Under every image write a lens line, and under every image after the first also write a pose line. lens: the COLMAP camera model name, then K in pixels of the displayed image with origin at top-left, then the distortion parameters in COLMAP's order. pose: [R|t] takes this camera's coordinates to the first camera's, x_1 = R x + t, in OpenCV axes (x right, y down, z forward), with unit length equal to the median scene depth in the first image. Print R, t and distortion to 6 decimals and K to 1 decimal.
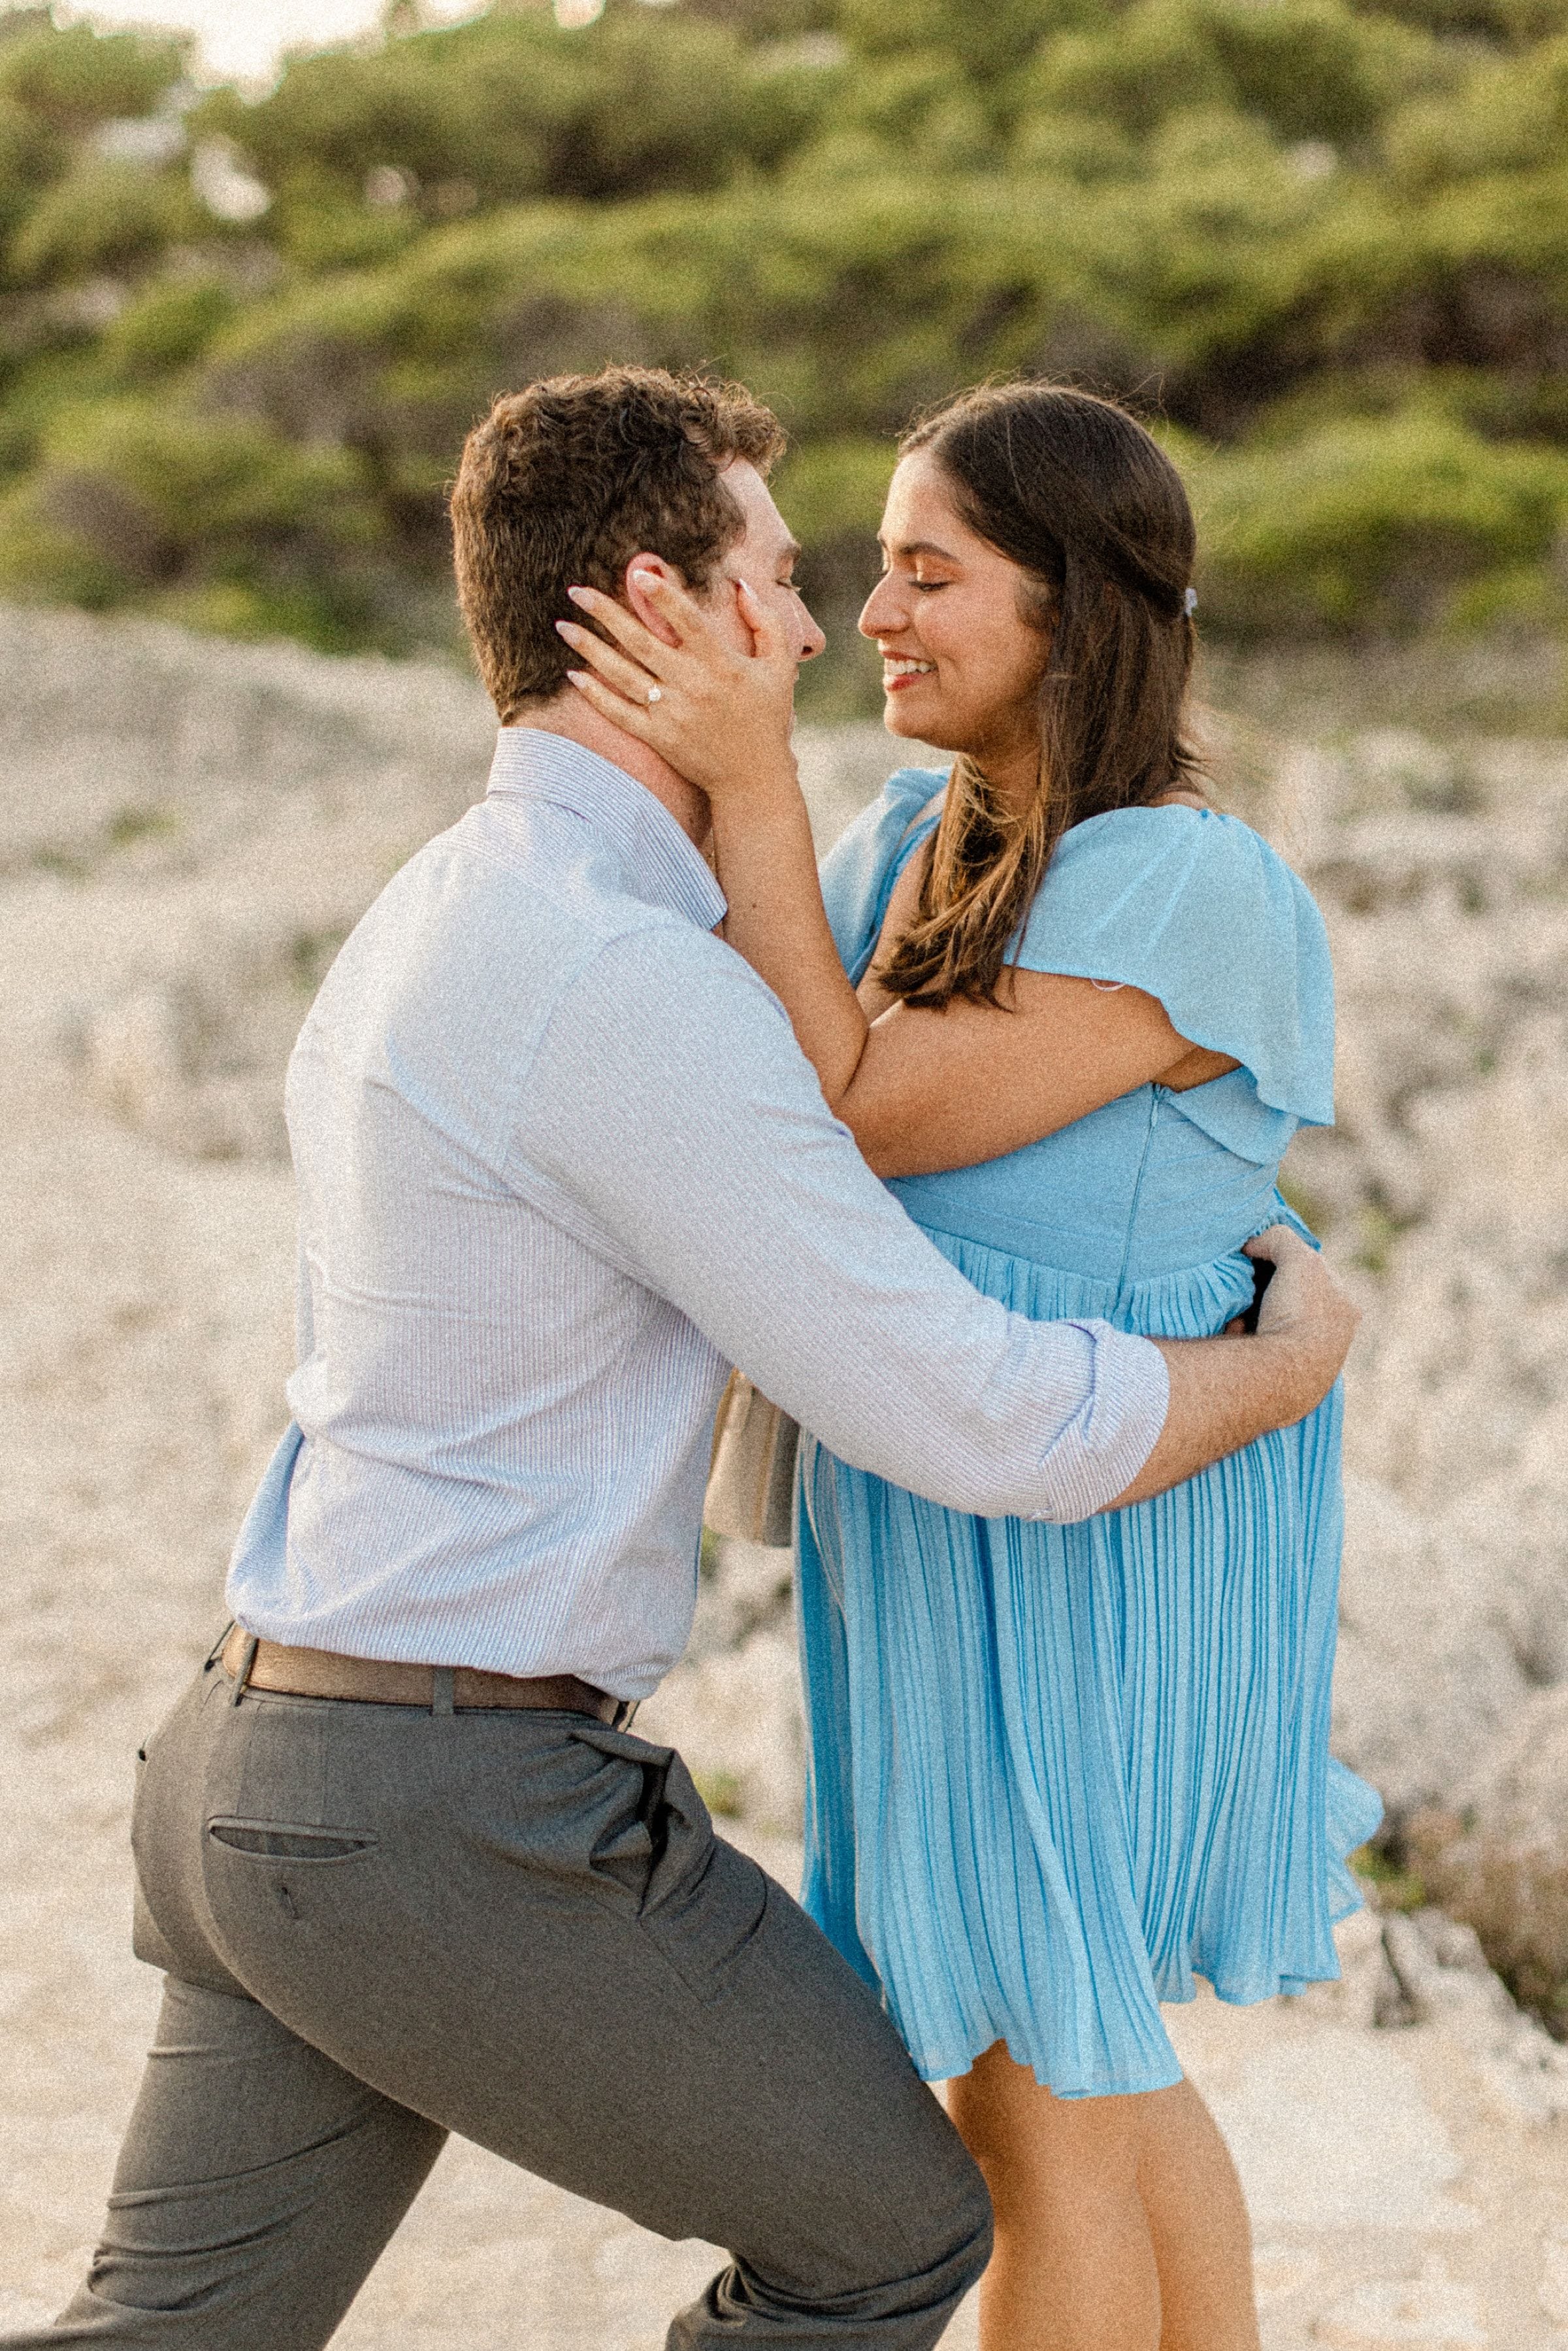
lens RADIAL K [[3411.9, 0, 813.3], [0, 3411.9, 1177.0], [0, 0, 1]] dist [0.010363, -0.018843]
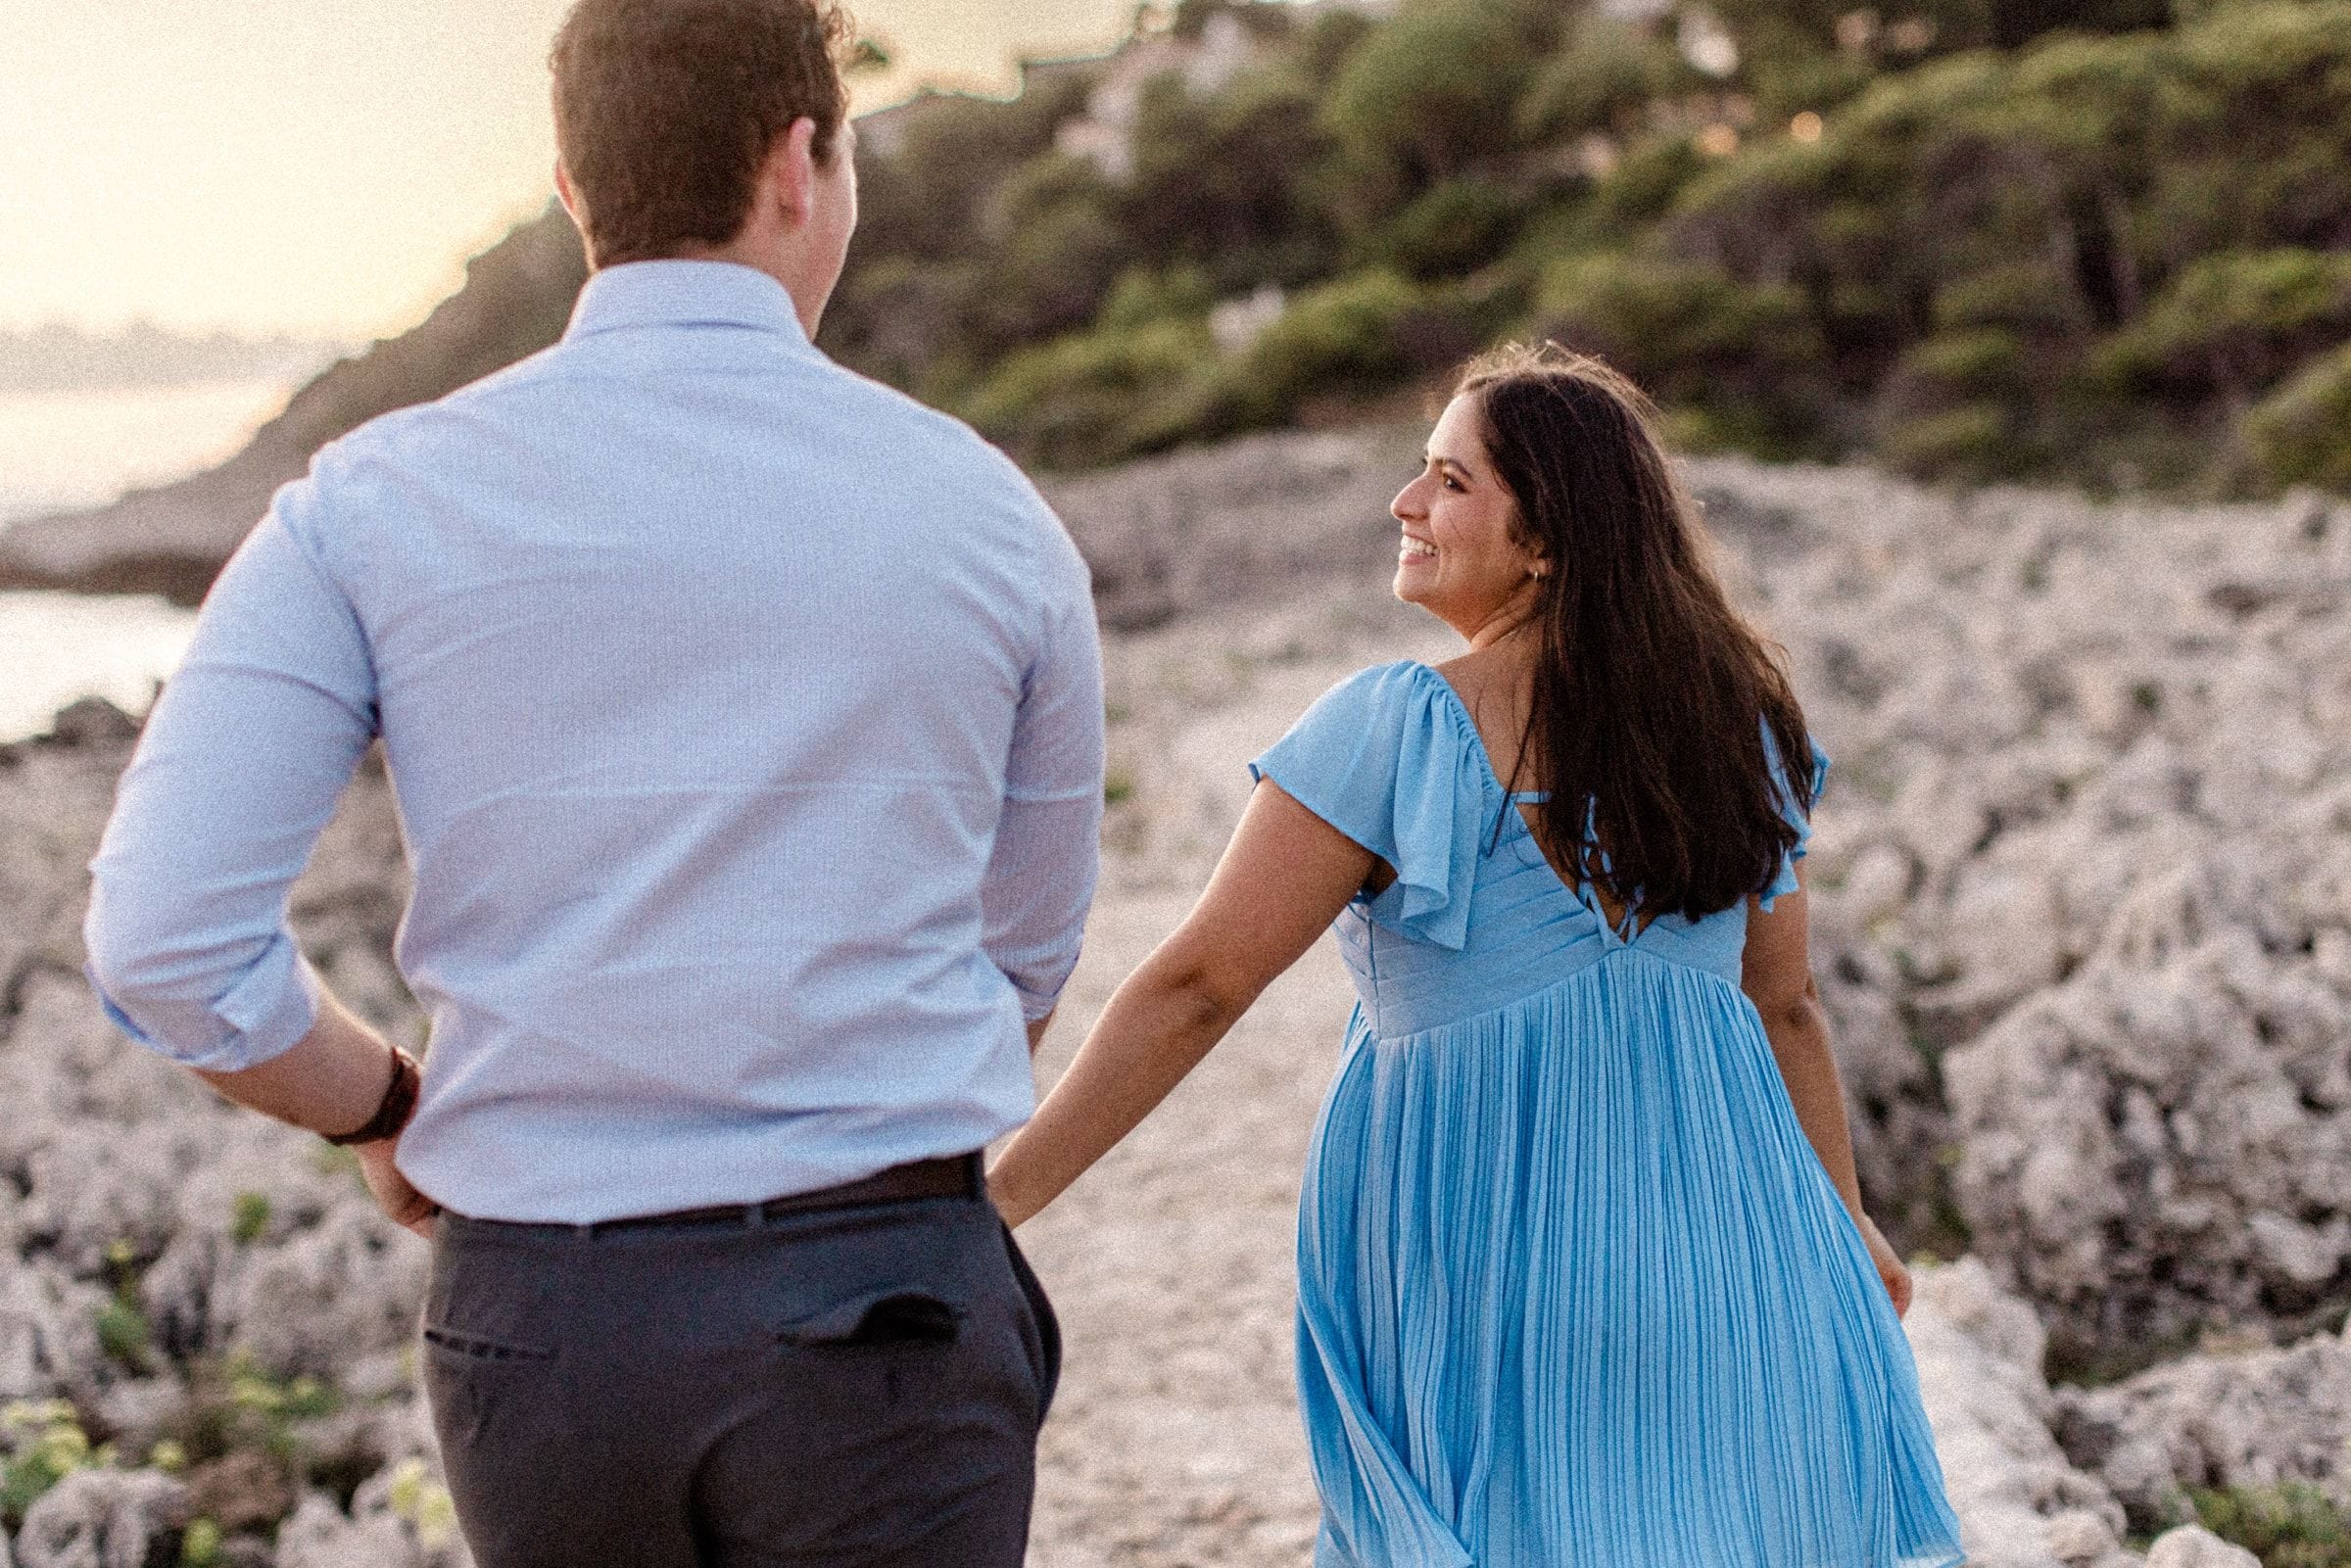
lens RADIAL K [[3500.3, 0, 1185.4], [0, 3500.3, 788.3], [0, 0, 1]] dist [0.017829, -0.036282]
pose [[0.944703, -0.019209, -0.327364, 0.053978], [0.000793, 0.998414, -0.056298, 0.023800], [0.327927, 0.052926, 0.943219, -0.173309]]
